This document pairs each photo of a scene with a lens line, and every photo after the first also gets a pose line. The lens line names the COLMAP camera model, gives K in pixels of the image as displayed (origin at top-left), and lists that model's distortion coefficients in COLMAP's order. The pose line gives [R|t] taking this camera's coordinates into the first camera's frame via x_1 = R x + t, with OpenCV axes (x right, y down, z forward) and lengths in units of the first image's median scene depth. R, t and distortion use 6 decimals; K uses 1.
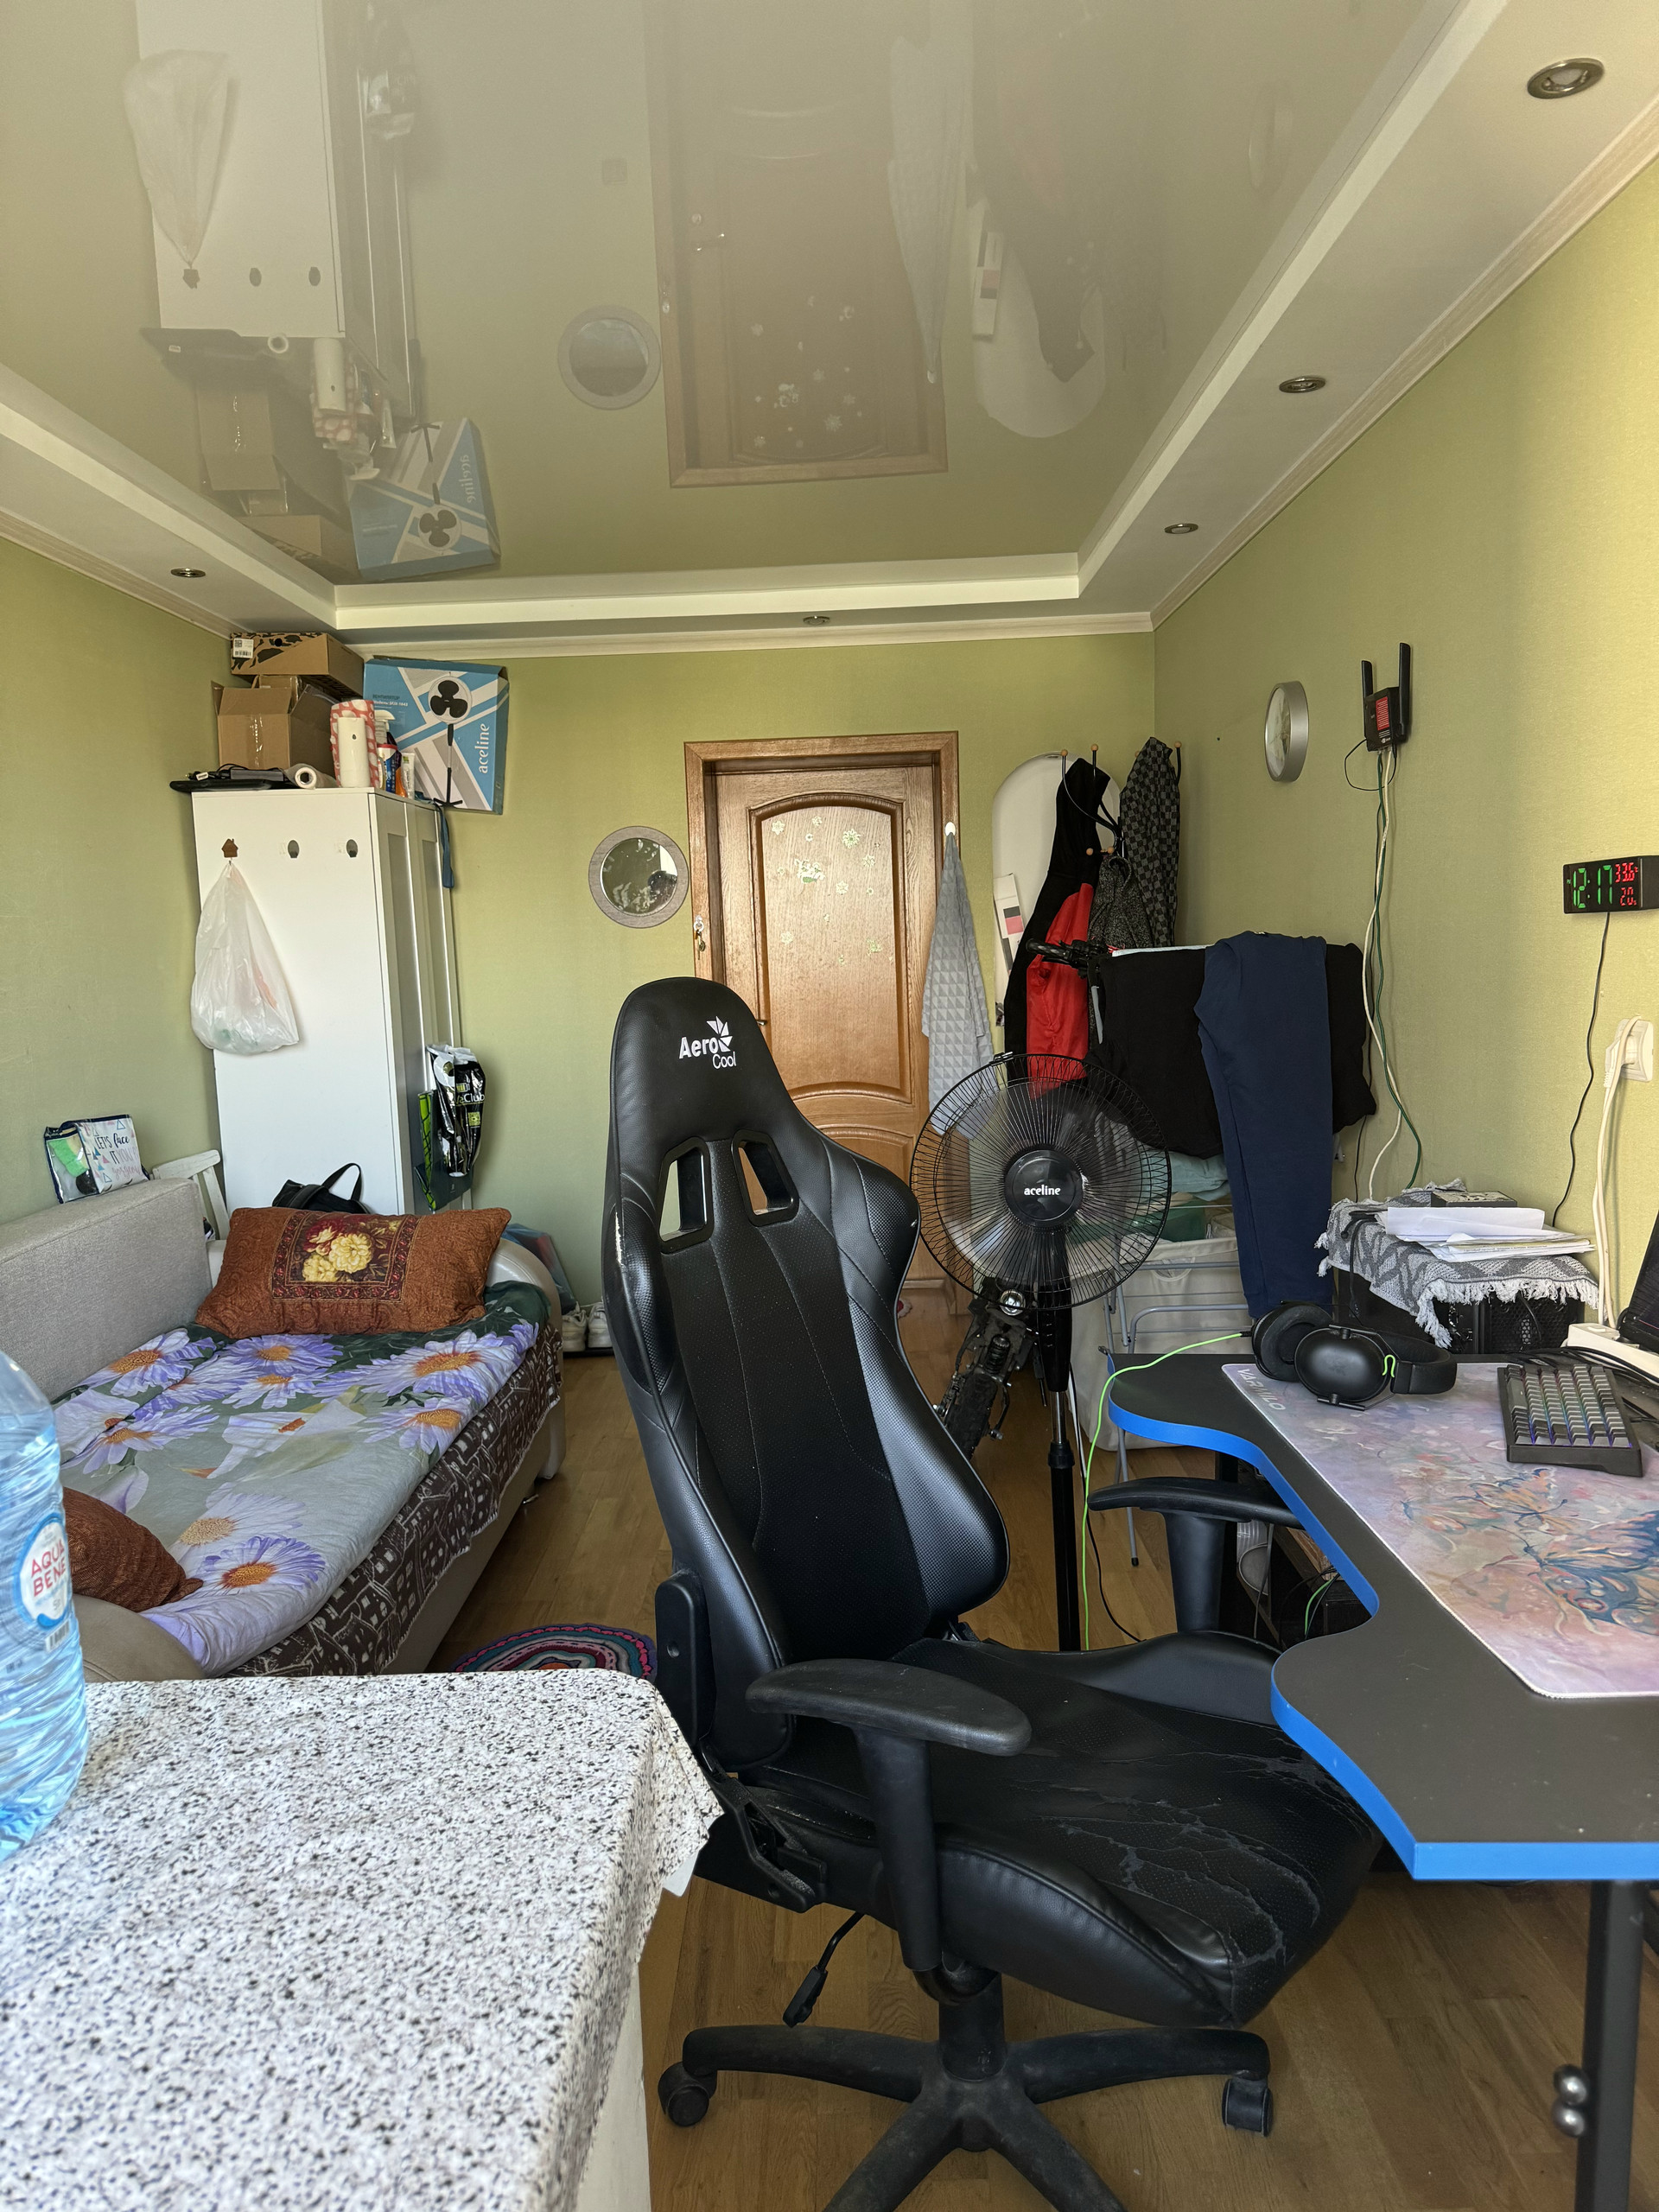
lens RADIAL K [[1551.6, 0, 831.5], [0, 1551.6, 1112.9], [0, 0, 1]] dist [-0.030388, -0.001767]
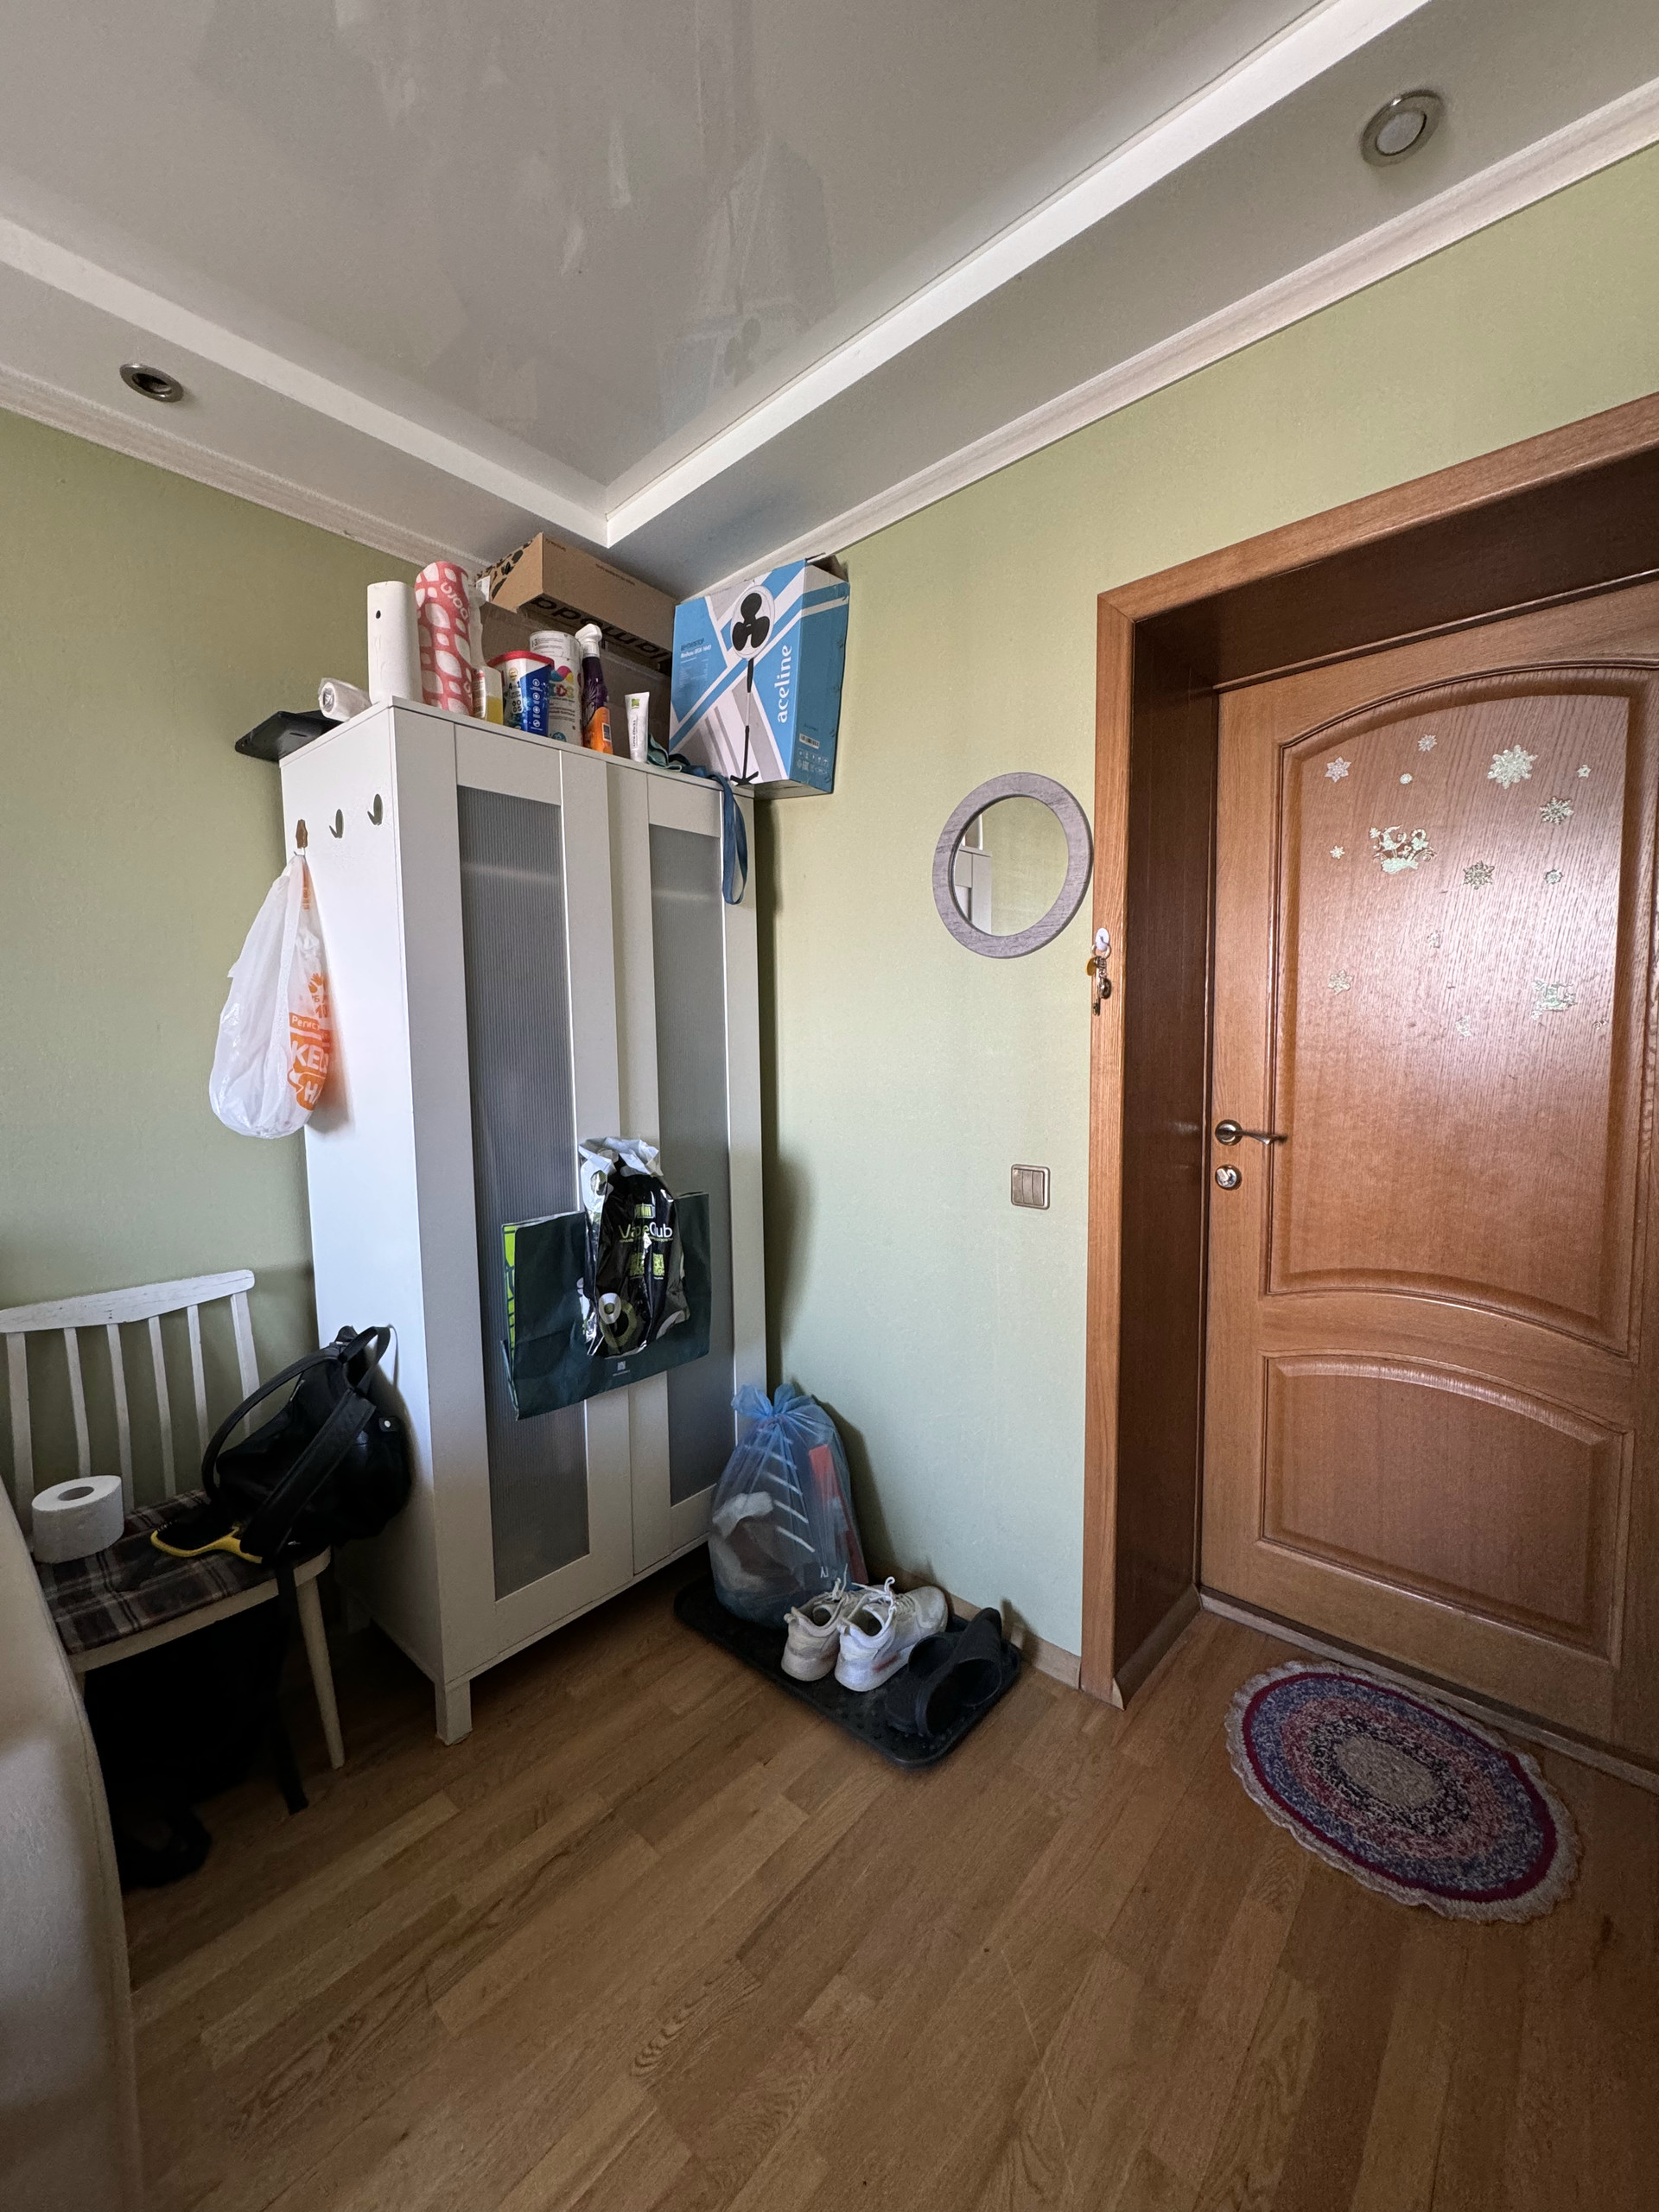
lens RADIAL K [[877.0, 0, 813.4], [0, 877.0, 1111.3], [0, 0, 1]] dist [-0.018012, 0.001185]
pose [[0.747857, 0.082178, -0.658754, 0.039187], [-0.089368, 0.995739, 0.022760, -0.067235], [0.657817, 0.041850, 0.752014, 0.740734]]
